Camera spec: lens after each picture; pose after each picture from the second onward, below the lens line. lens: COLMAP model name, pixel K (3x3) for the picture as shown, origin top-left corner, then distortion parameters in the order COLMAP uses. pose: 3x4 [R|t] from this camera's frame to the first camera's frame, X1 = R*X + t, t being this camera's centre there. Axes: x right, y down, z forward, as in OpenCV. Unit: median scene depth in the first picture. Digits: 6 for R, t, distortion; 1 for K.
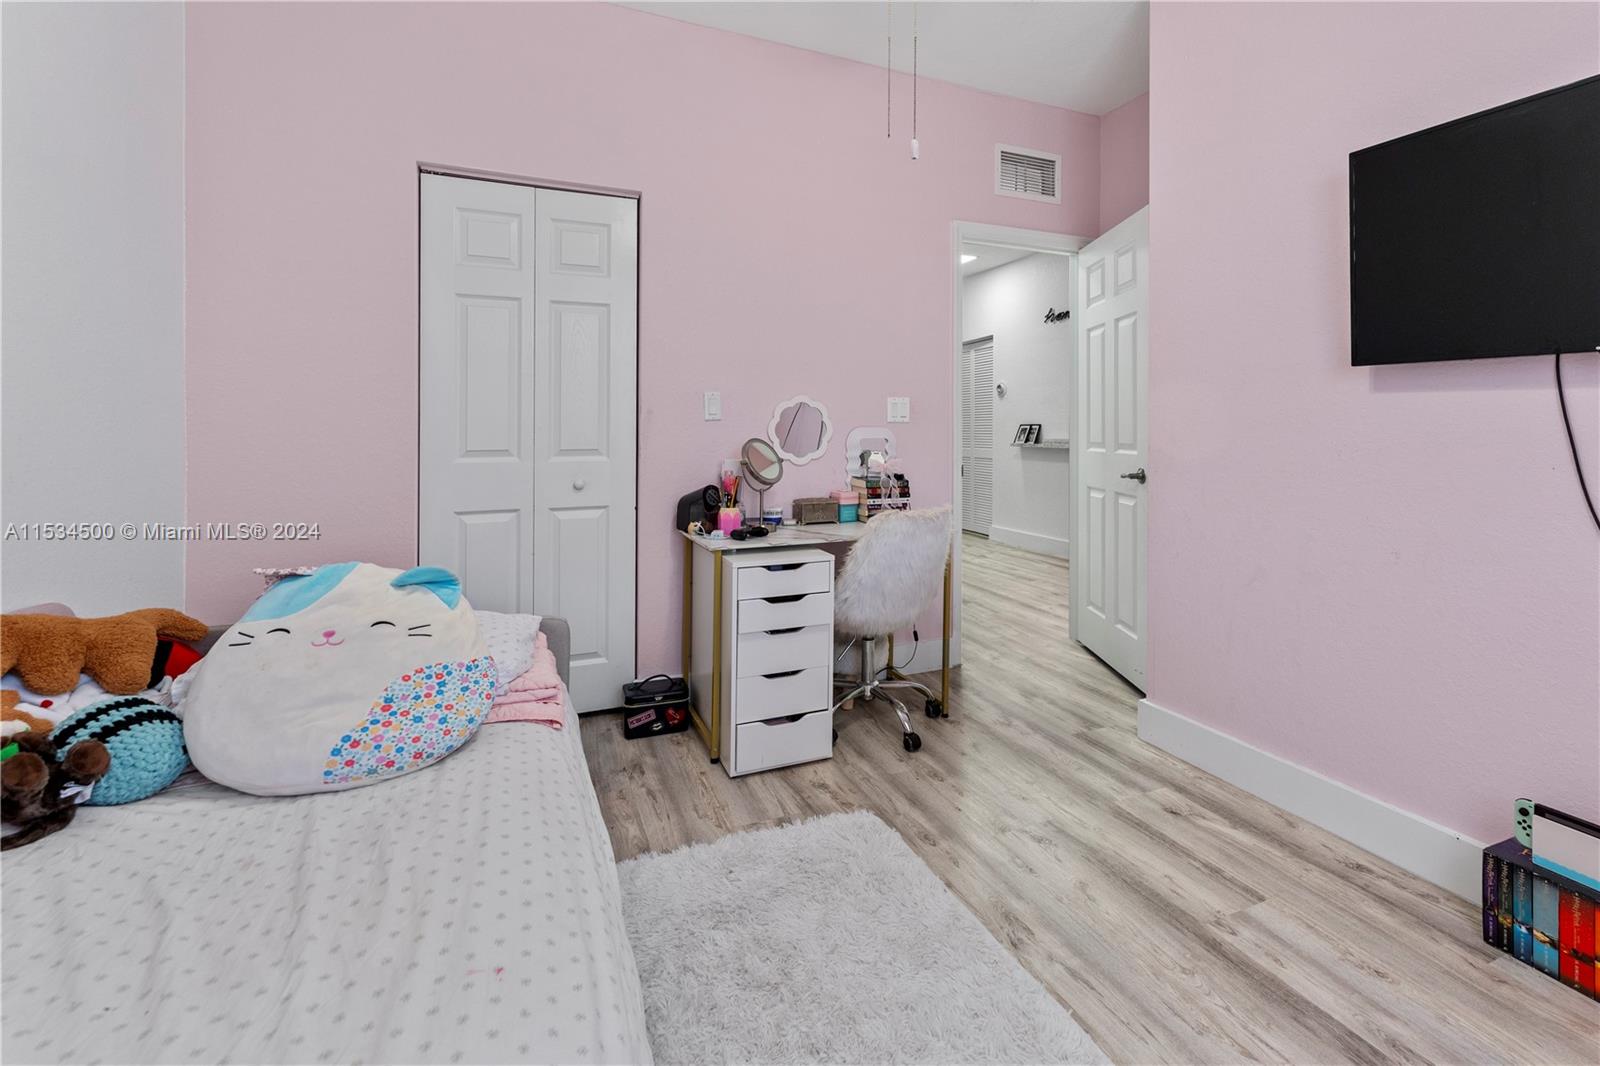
lens RADIAL K [[704.2, 0, 829.3], [0, 704.2, 425.5], [0, 0, 1]] dist [0.000753, 0.000283]
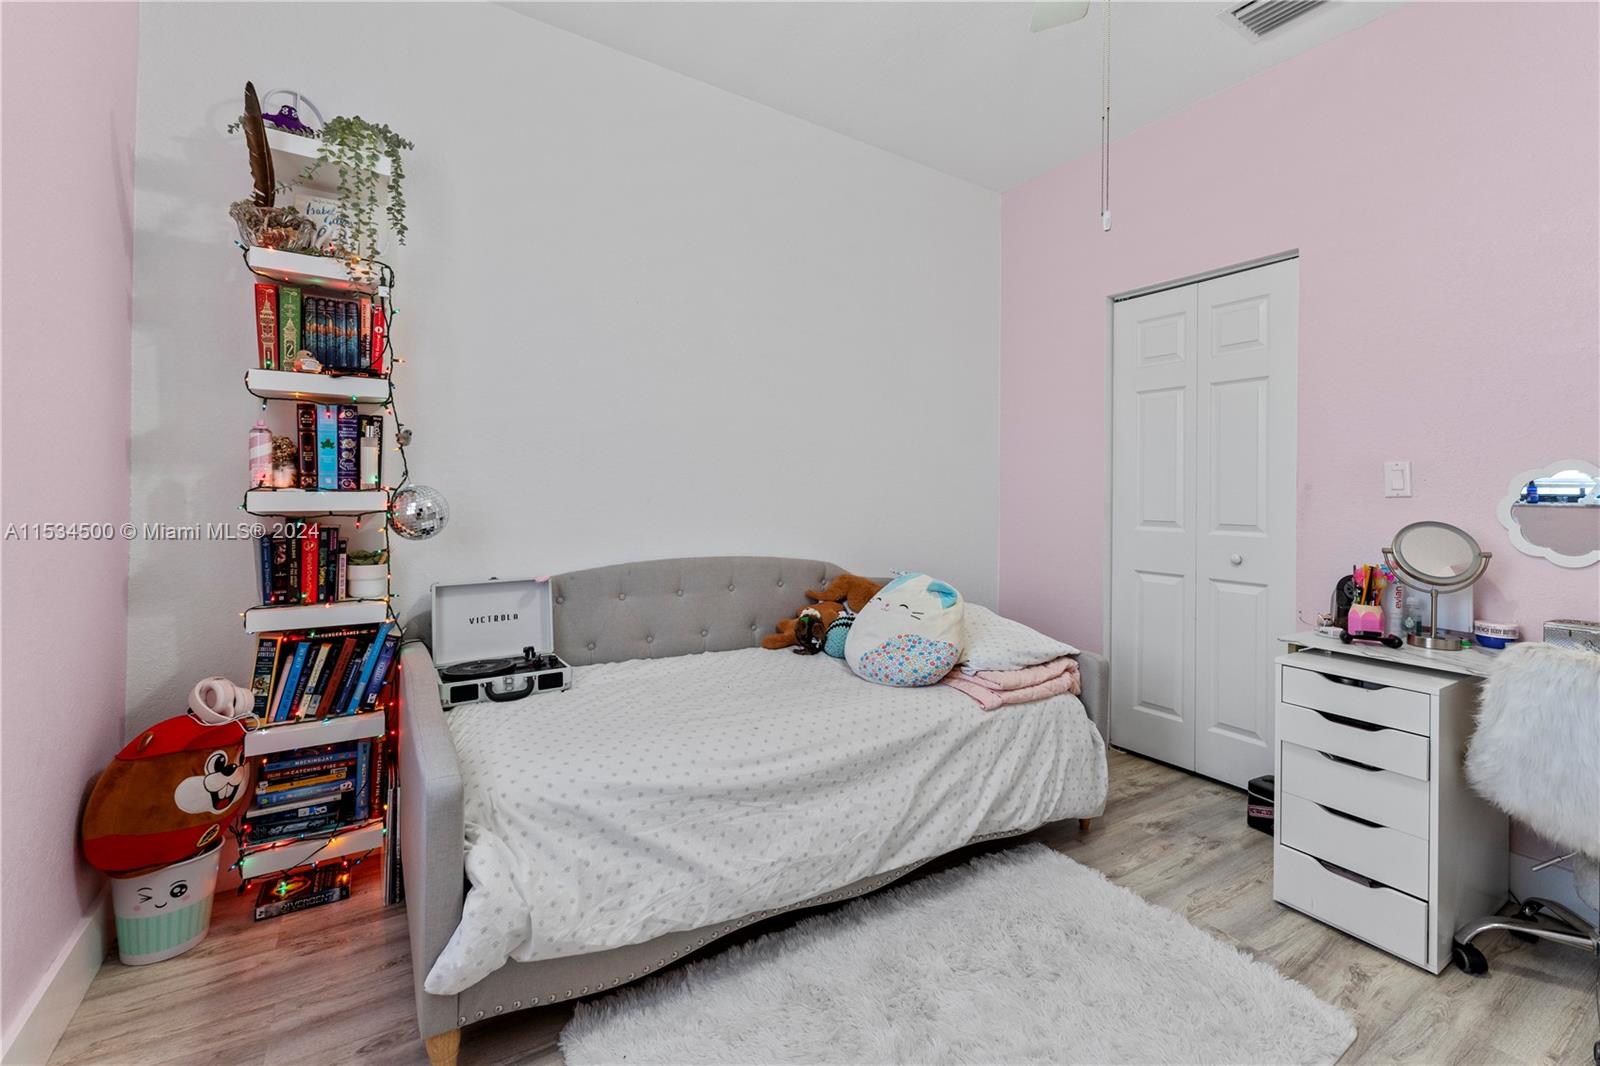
lens RADIAL K [[688.6, 0, 803.1], [0, 688.6, 488.5], [0, 0, 1]] dist [0.000608, -0.000043]
pose [[0.150905, -0.004183, -0.988539, 0.705488], [-0.014272, 0.999878, -0.006410, -0.003591], [0.988445, 0.015075, 0.150827, 0.310115]]
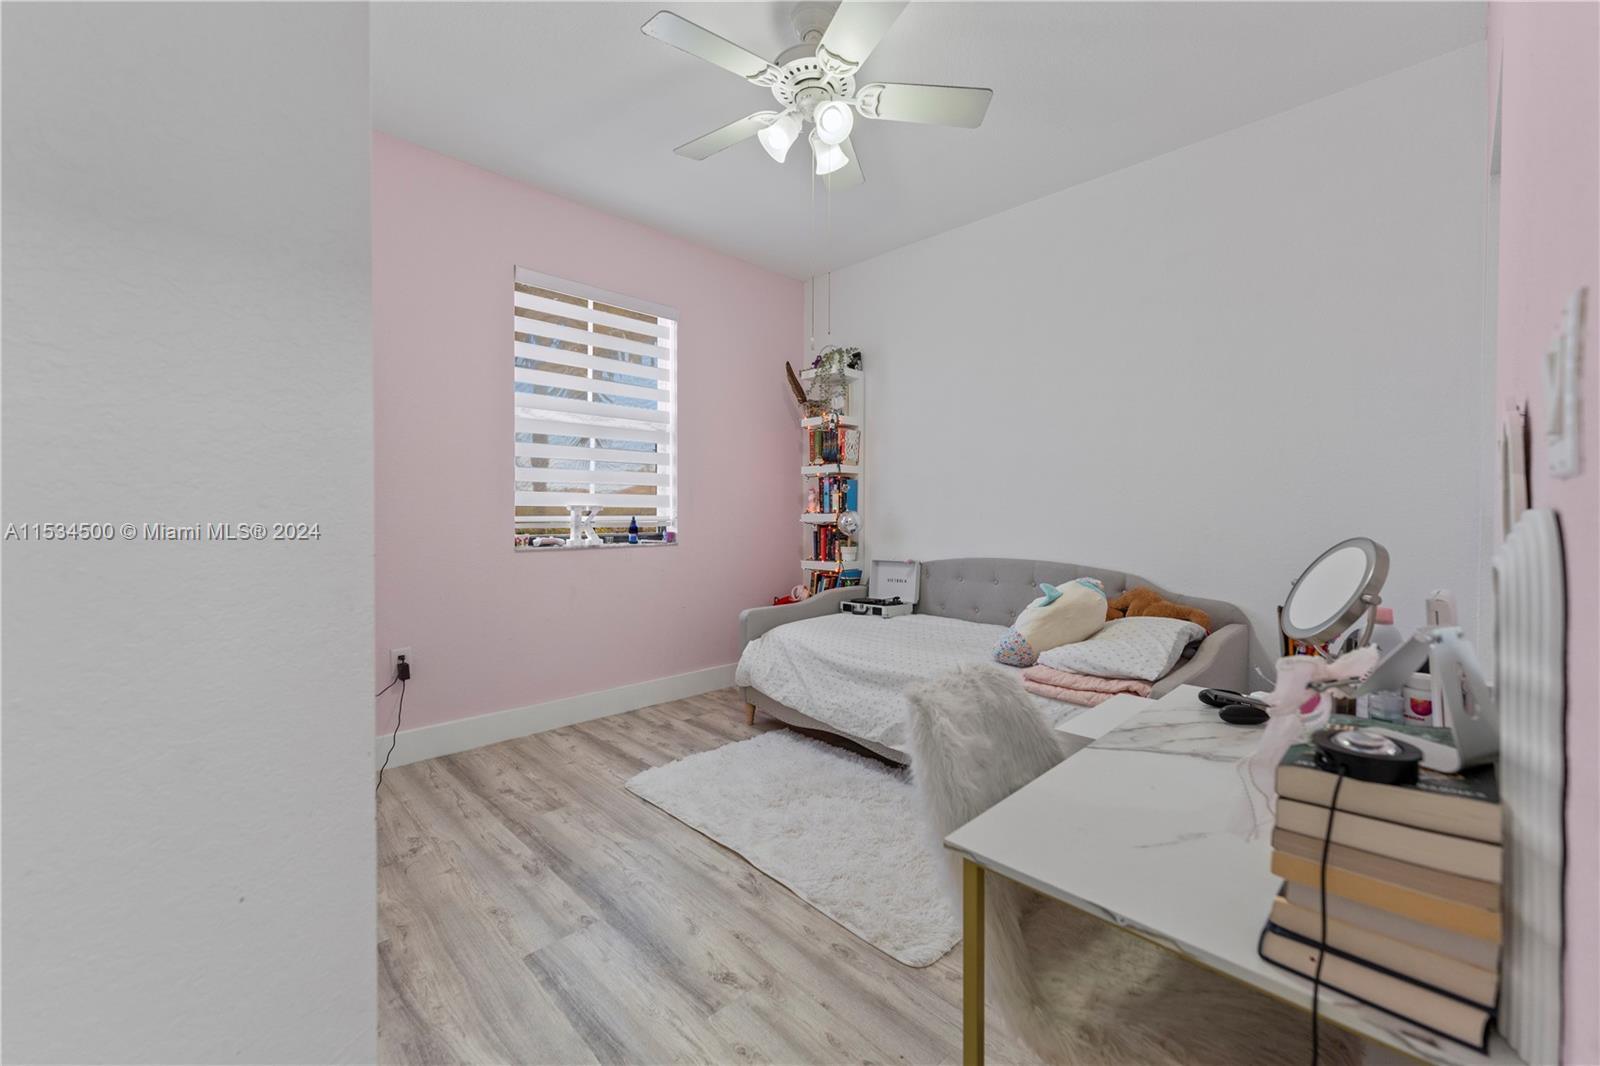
lens RADIAL K [[650.4, 0, 804.4], [0, 650.4, 506.5], [0, 0, 1]] dist [0.000269, 0.000138]
pose [[-0.938265, -0.003171, -0.345903, 0.473516], [0.000266, 0.999951, -0.009889, 0.001242], [0.345917, -0.009370, -0.938218, 1.739022]]
